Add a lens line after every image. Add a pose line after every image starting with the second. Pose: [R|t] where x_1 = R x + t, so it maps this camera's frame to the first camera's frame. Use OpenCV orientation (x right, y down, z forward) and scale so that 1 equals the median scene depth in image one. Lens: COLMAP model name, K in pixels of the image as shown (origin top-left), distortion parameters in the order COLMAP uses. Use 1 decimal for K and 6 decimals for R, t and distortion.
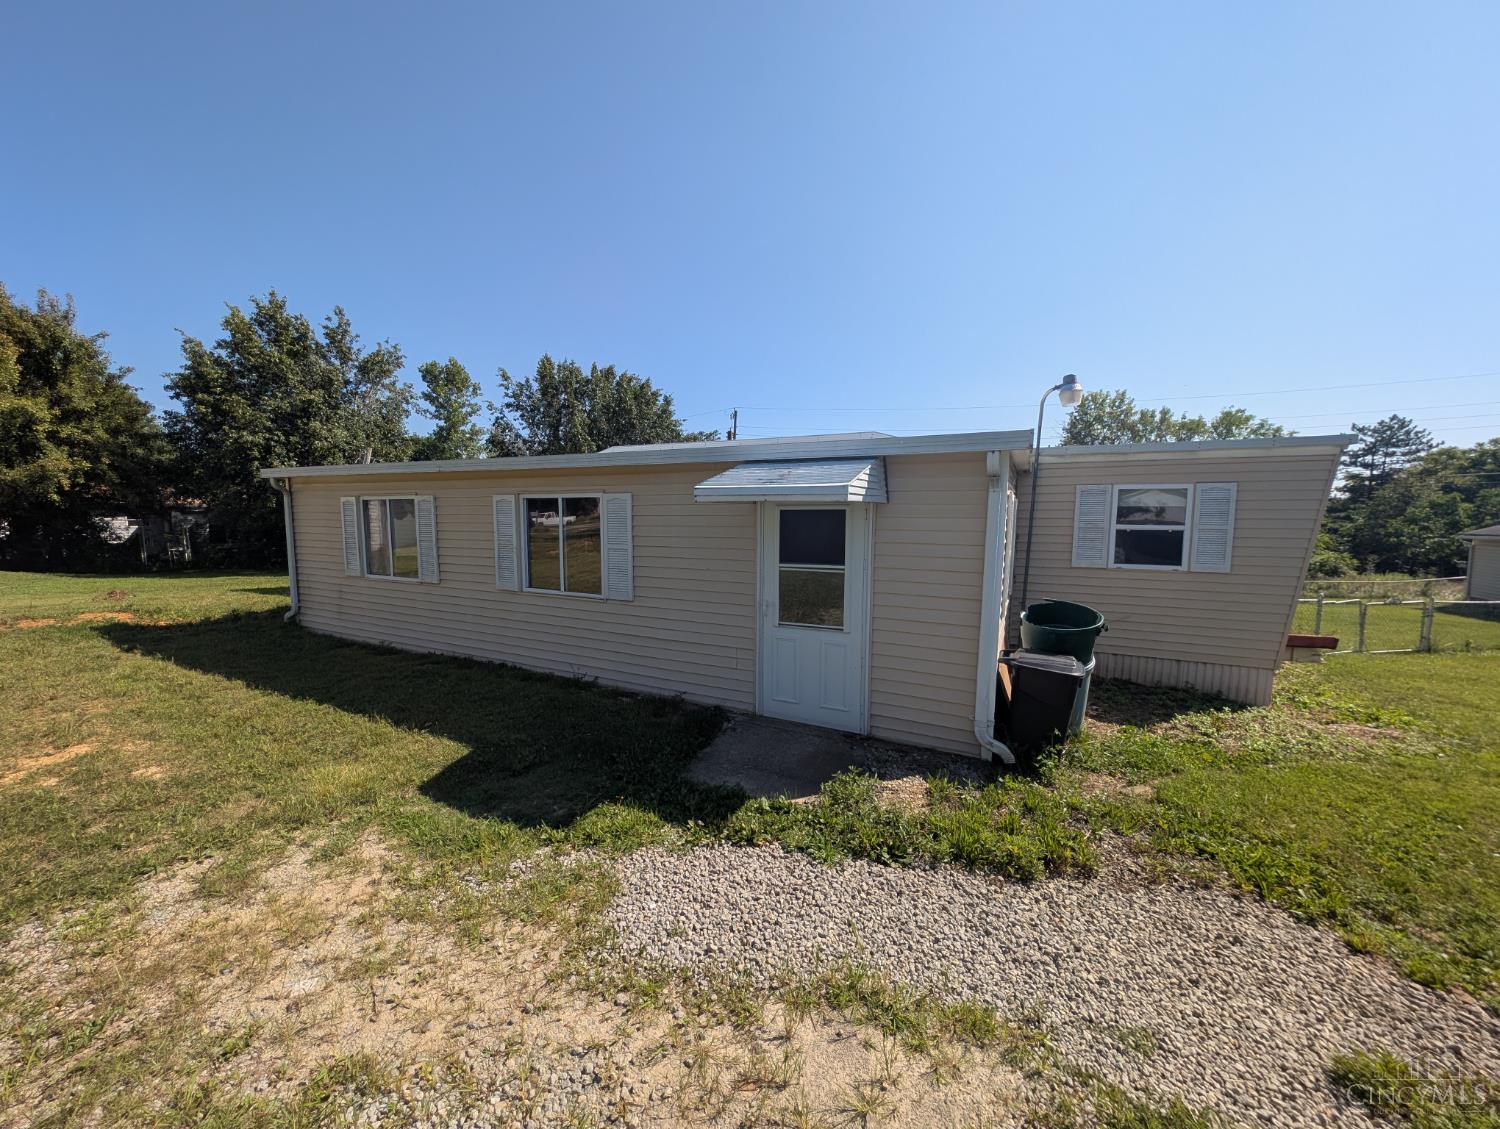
lens RADIAL K [[559.8, 0, 734.8], [0, 559.8, 567.0], [0, 0, 1]] dist [-0.001010, -0.001593]
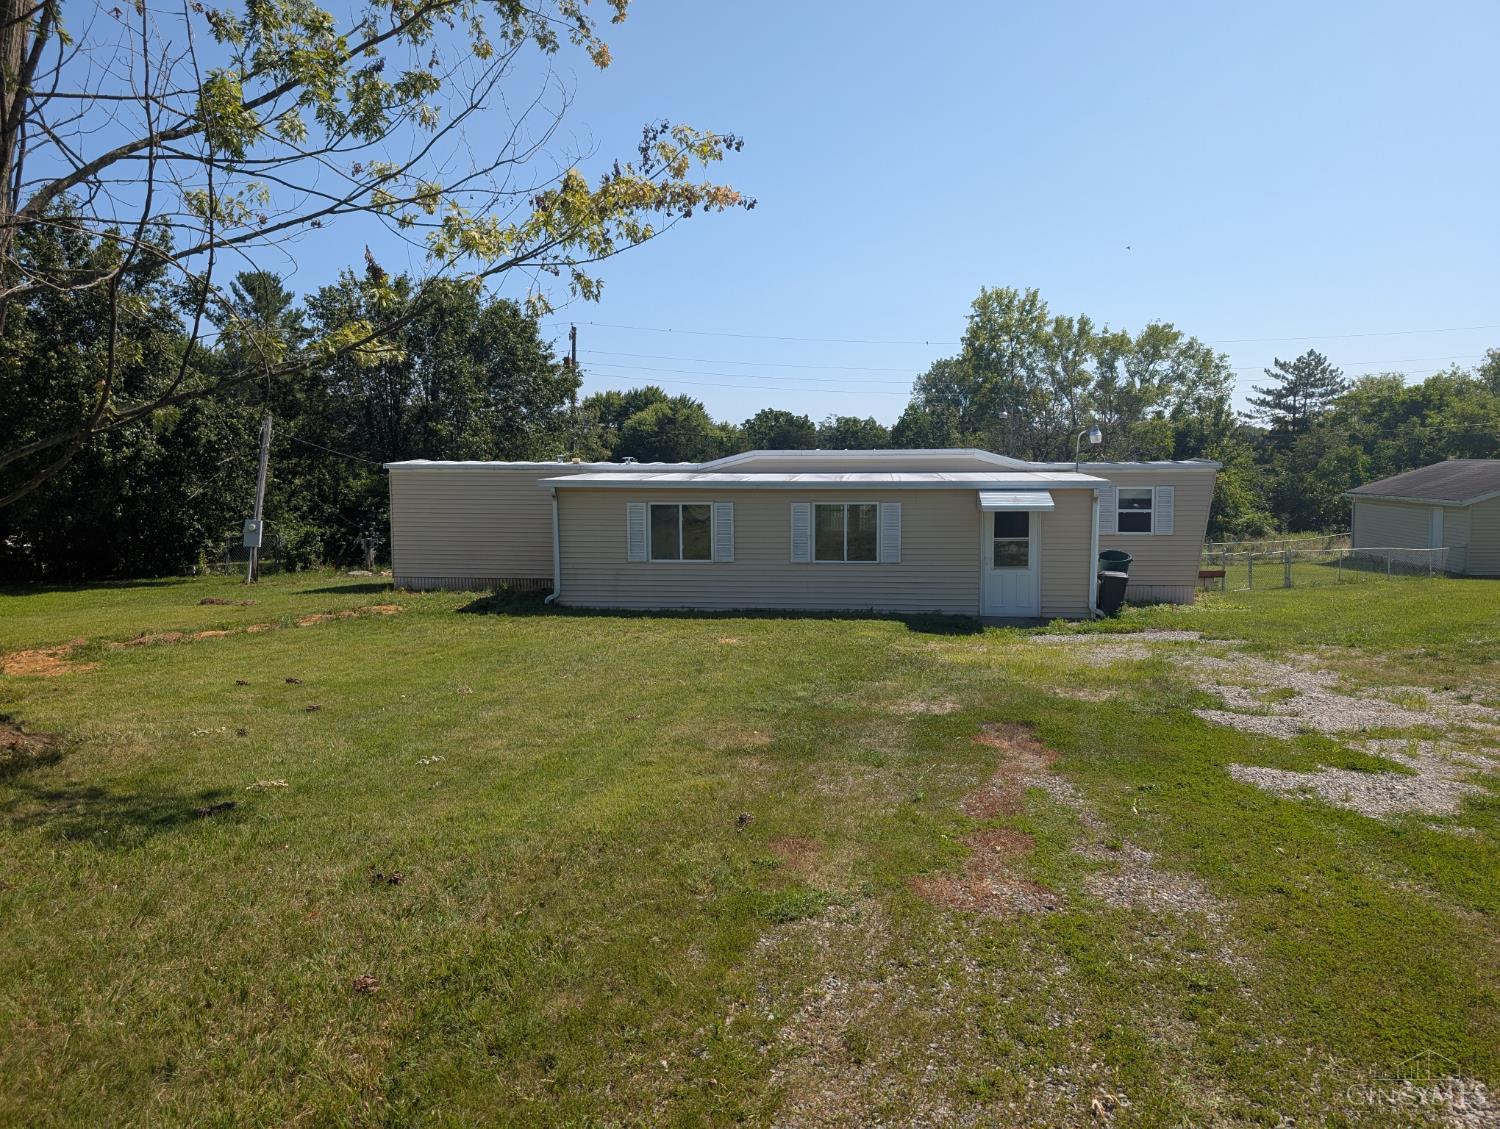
lens RADIAL K [[1066.8, 0, 762.4], [0, 1066.8, 561.4], [0, 0, 1]] dist [0.023511, 0.001479]
pose [[0.932175, -0.044633, 0.359245, -0.234836], [0.043288, 0.998993, 0.011791, -0.000254], [-0.359410, 0.004560, 0.933169, -0.257878]]
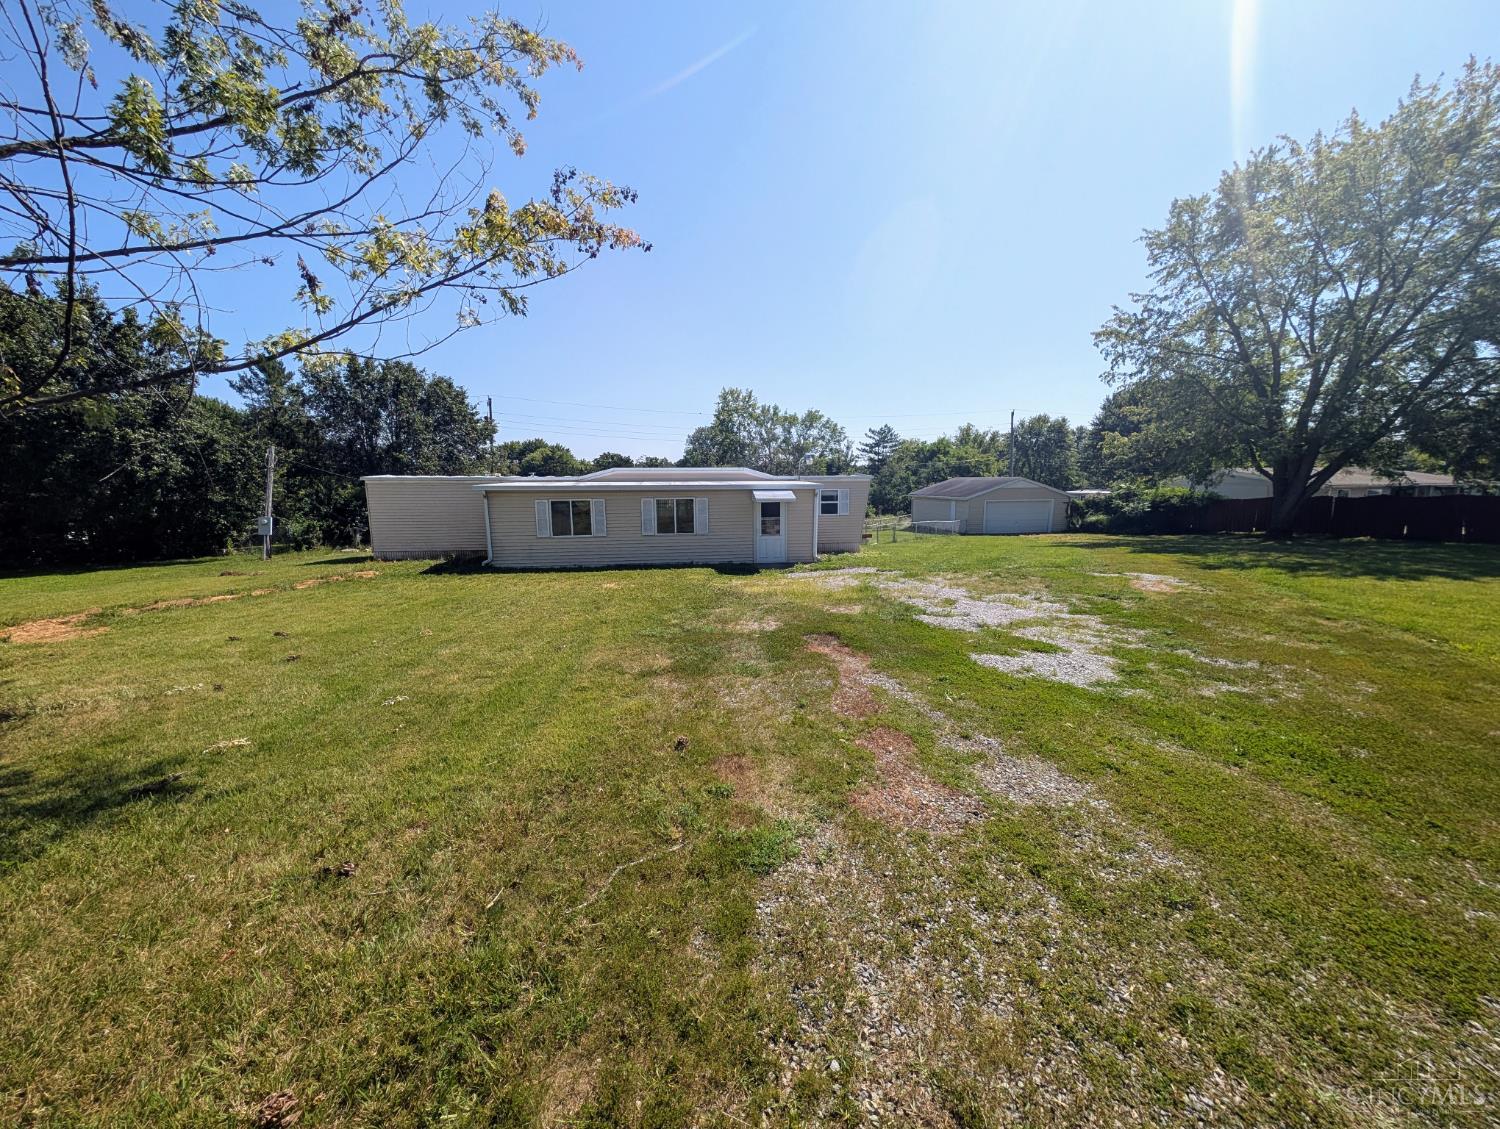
lens RADIAL K [[559.8, 0, 745.1], [0, 559.8, 573.4], [0, 0, 1]] dist [-0.001010, -0.001593]
pose [[0.816147, -0.106167, 0.568007, -0.227528], [0.065082, 0.993611, 0.092204, 0.001012], [-0.574167, -0.038286, 0.817843, -0.203530]]
